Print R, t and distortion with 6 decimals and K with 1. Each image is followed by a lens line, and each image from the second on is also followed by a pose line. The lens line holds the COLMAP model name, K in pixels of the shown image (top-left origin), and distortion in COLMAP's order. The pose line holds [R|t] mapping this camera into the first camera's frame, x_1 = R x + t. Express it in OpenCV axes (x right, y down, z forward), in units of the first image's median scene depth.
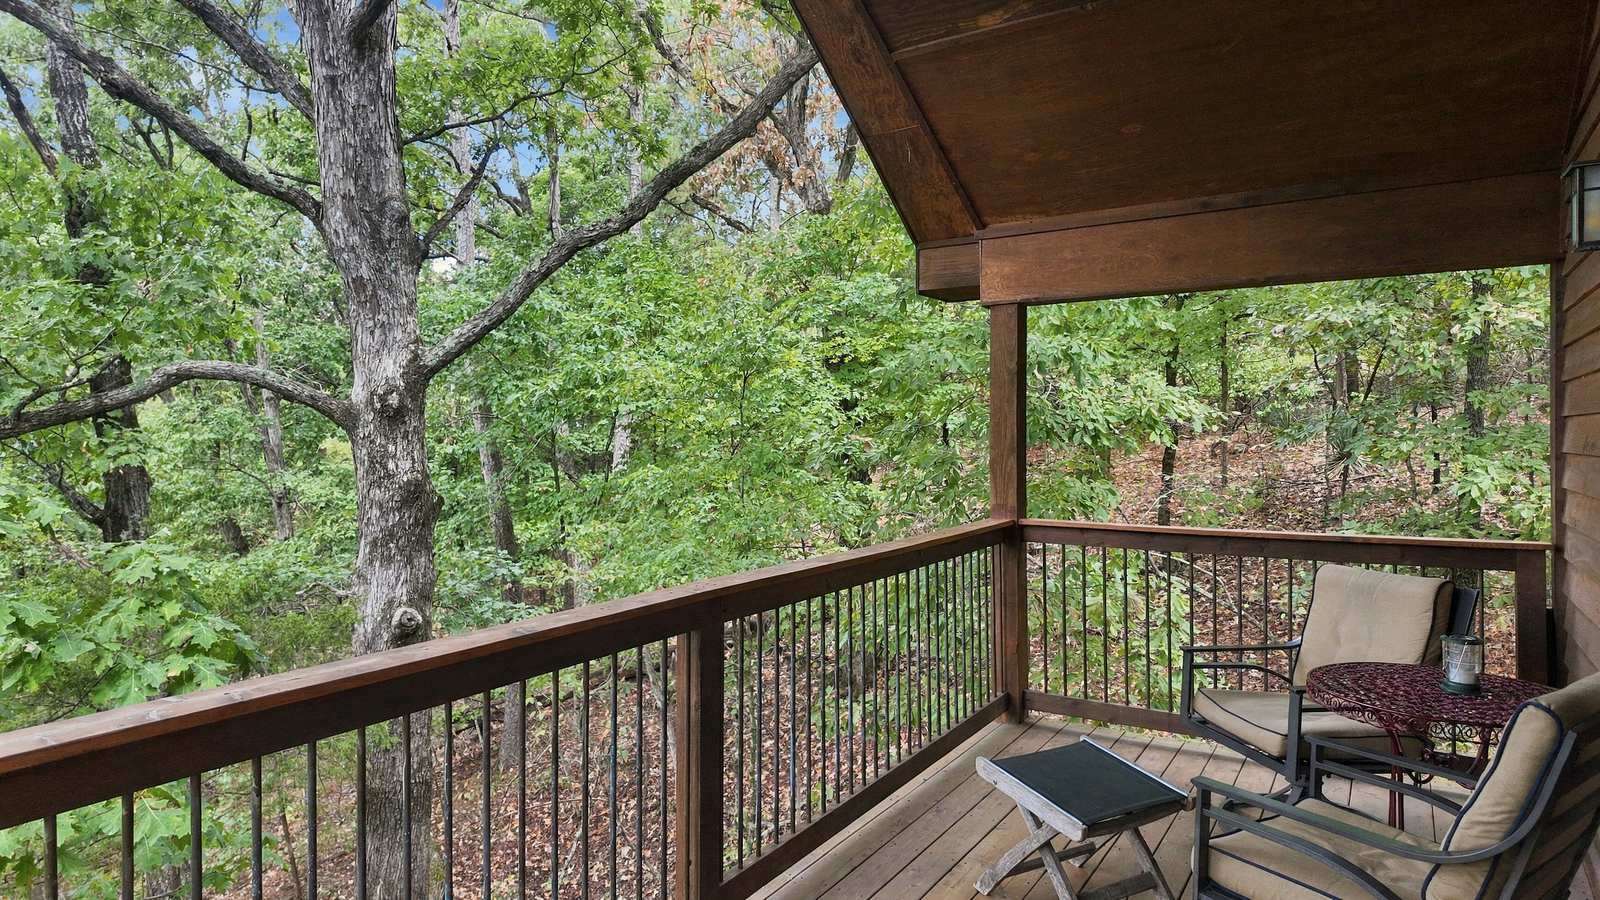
lens RADIAL K [[937.6, 0, 797.8], [0, 937.6, 430.8], [0, 0, 1]] dist [-0.000758, -0.001793]
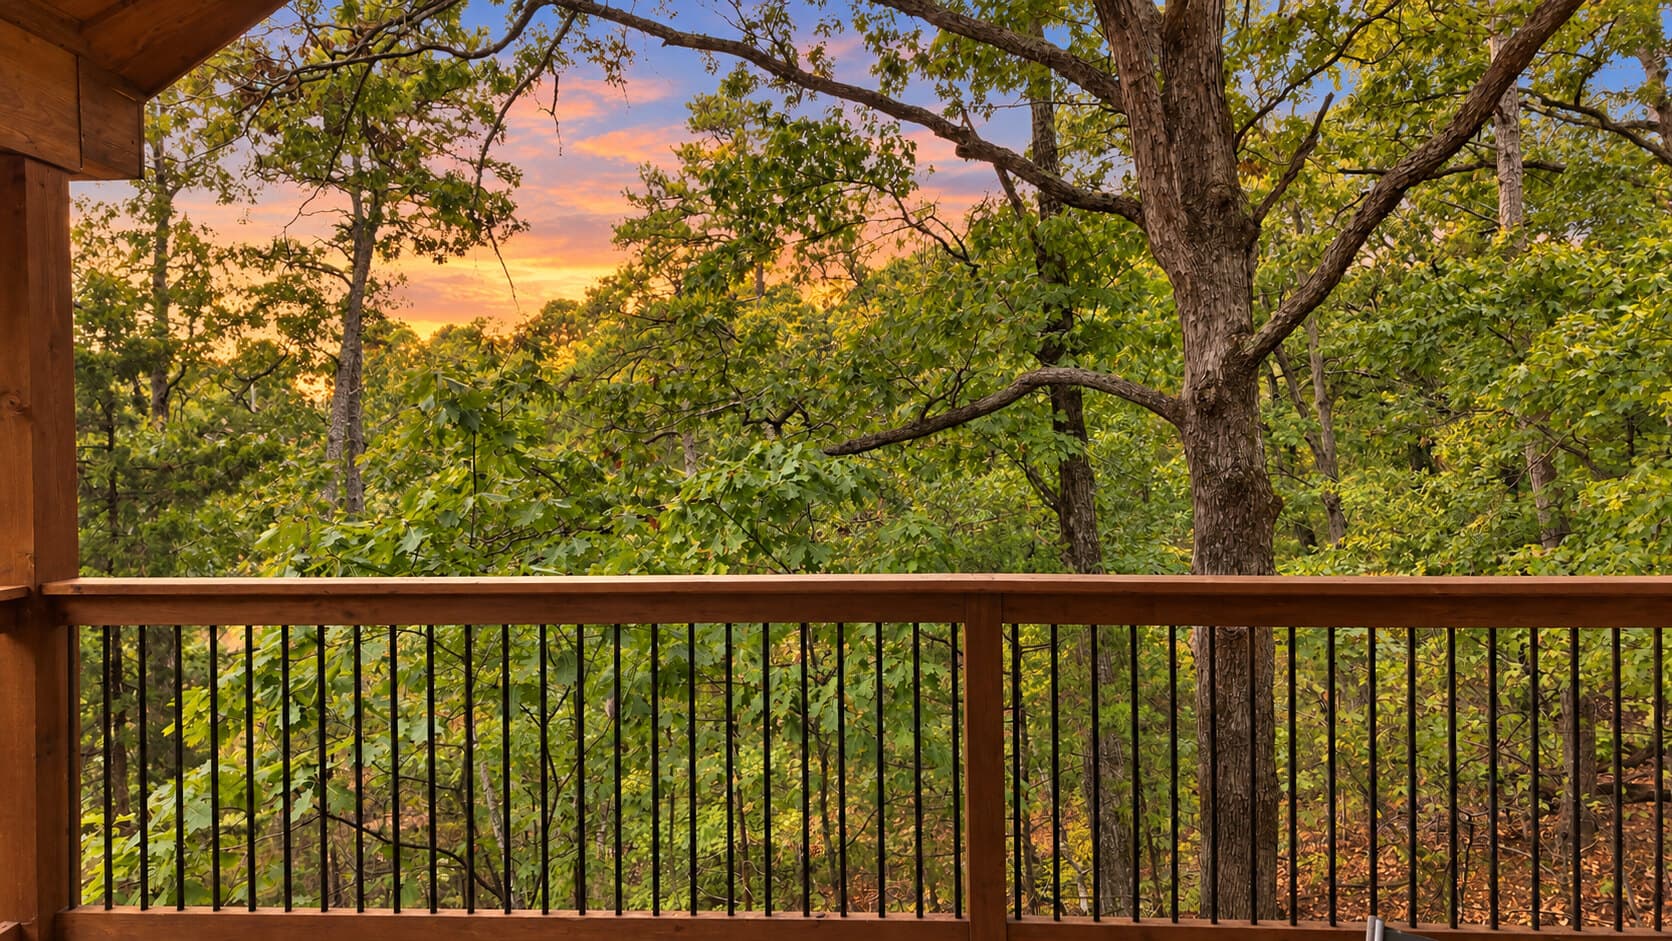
lens RADIAL K [[979.8, 0, 833.7], [0, 979.8, 450.4], [0, 0, 1]] dist [-0.000758, -0.001793]
pose [[0.506047, 0.005217, -0.862490, 0.242080], [0.014512, 0.999789, 0.014562, 0.004742], [0.862384, -0.019886, 0.505864, 0.148360]]
